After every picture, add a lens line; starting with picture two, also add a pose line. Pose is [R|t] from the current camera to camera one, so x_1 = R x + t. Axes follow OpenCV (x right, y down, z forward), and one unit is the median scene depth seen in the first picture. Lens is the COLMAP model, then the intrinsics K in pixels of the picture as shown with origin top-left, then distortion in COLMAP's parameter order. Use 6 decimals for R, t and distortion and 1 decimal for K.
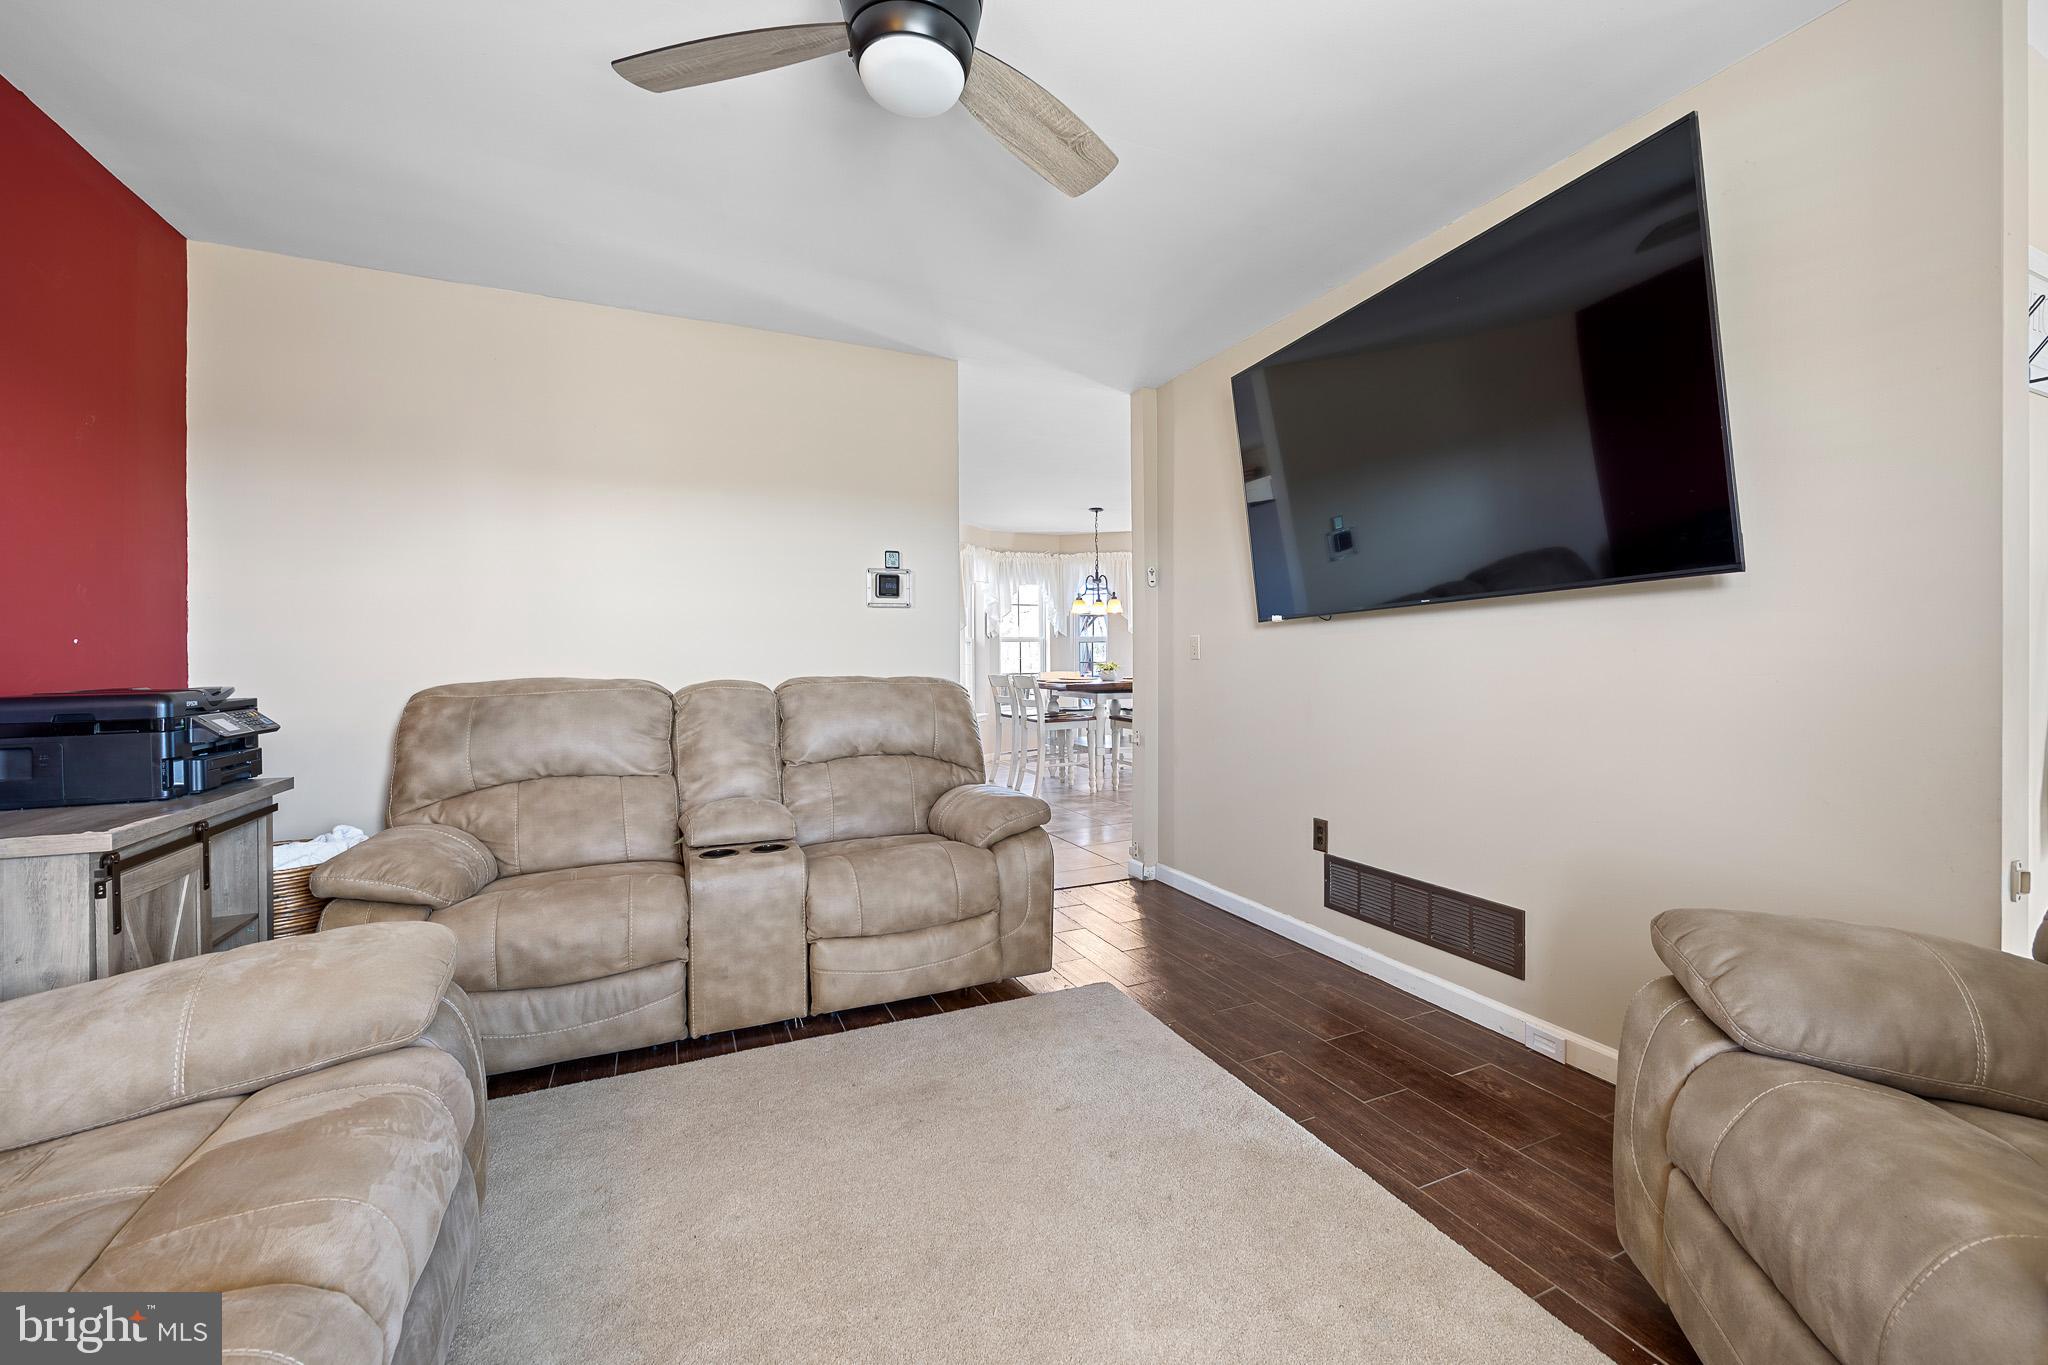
lens RADIAL K [[821.7, 0, 1024.0], [0, 821.7, 682.5], [0, 0, 1]] dist [-0.002359, -0.000081]
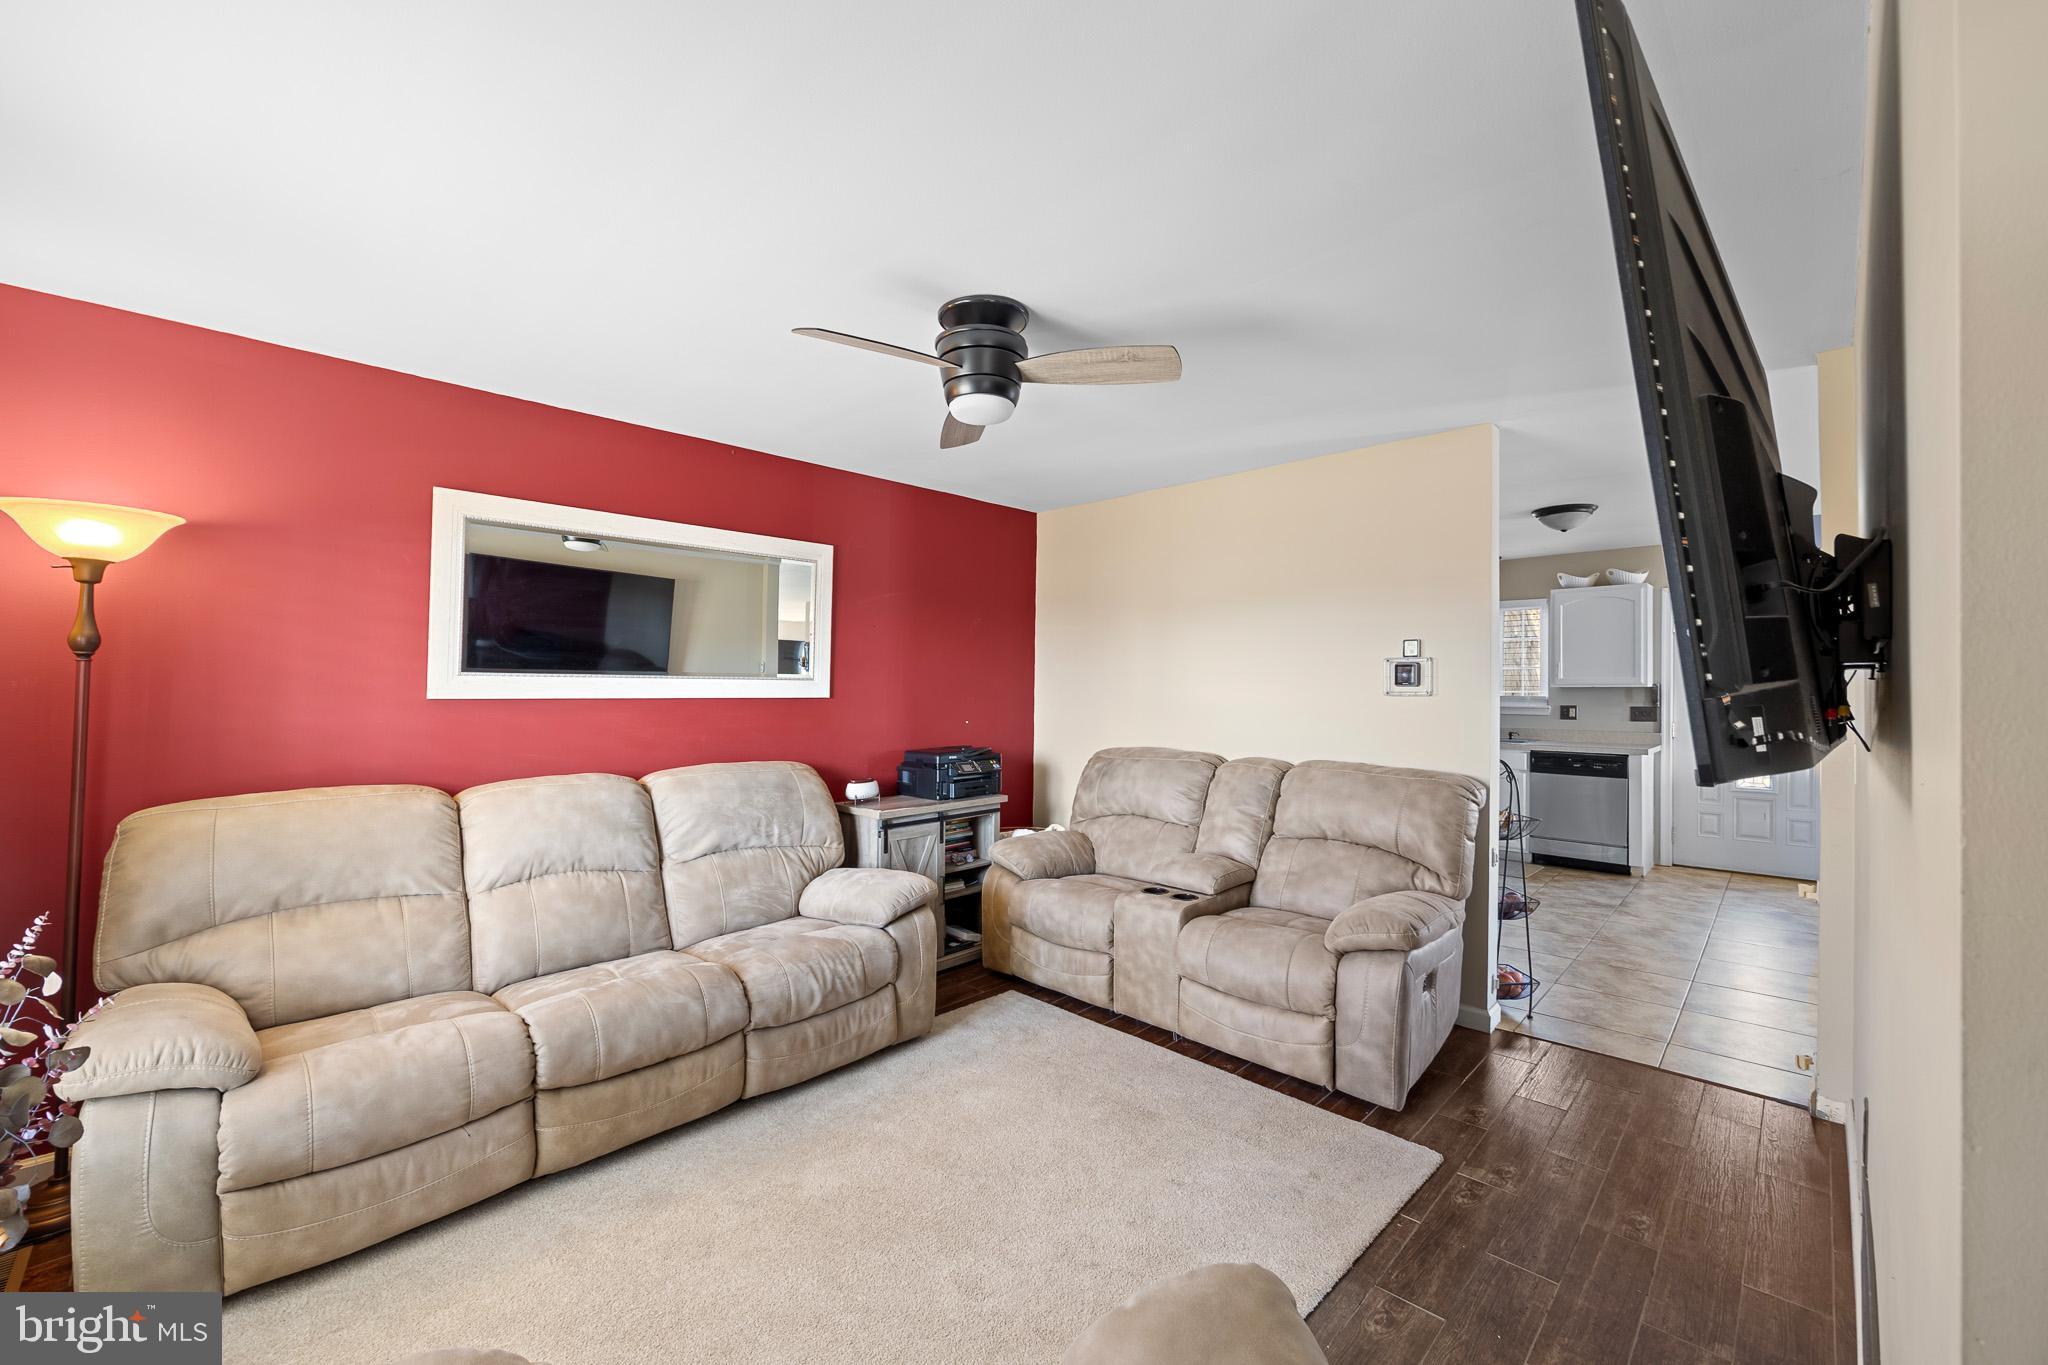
lens RADIAL K [[777.3, 0, 1034.8], [0, 777.3, 703.3], [0, 0, 1]] dist [-0.005526, -0.000251]
pose [[0.372181, 0.019569, -0.927954, 0.736533], [-0.029400, 0.999525, 0.009287, -0.107853], [0.927694, 0.023826, 0.372579, 0.321913]]
